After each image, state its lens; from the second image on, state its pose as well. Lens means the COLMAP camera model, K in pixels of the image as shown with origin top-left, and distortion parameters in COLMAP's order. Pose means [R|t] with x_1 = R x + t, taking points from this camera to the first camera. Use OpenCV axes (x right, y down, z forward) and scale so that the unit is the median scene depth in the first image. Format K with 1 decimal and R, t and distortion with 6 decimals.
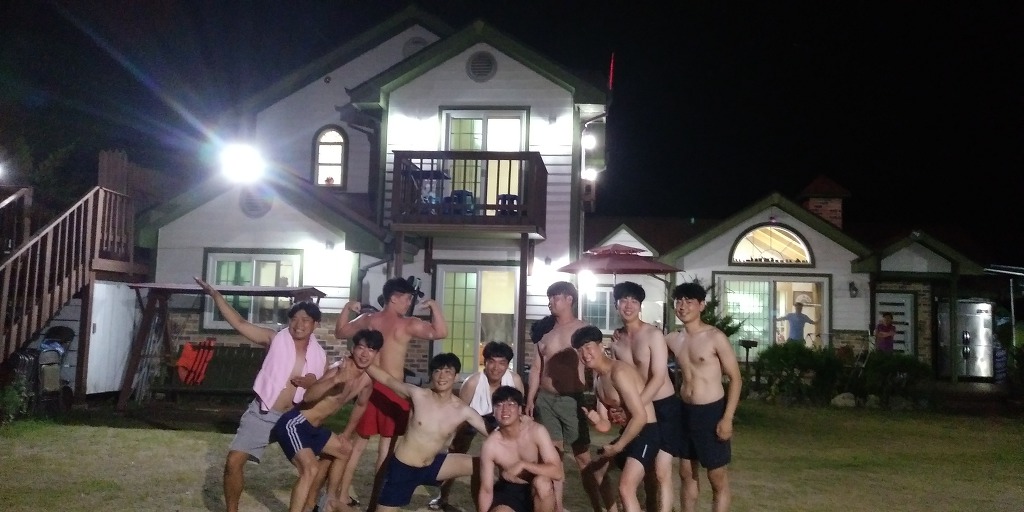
lens RADIAL K [[849.4, 0, 512.8], [0, 849.4, 255.3], [0, 0, 1]] dist [0.020248, -0.020697]
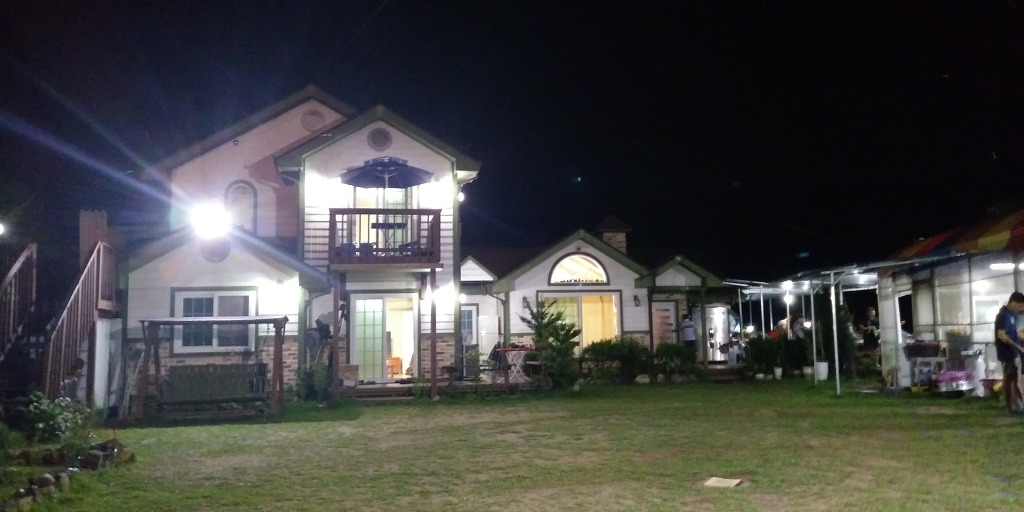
lens RADIAL K [[849.4, 0, 535.8], [0, 849.4, 243.1], [0, 0, 1]] dist [0.020248, -0.020697]
pose [[0.950127, -0.019505, 0.311254, -0.197840], [0.031110, 0.998992, -0.032363, -0.013789], [-0.310309, 0.040432, 0.949776, -0.269767]]
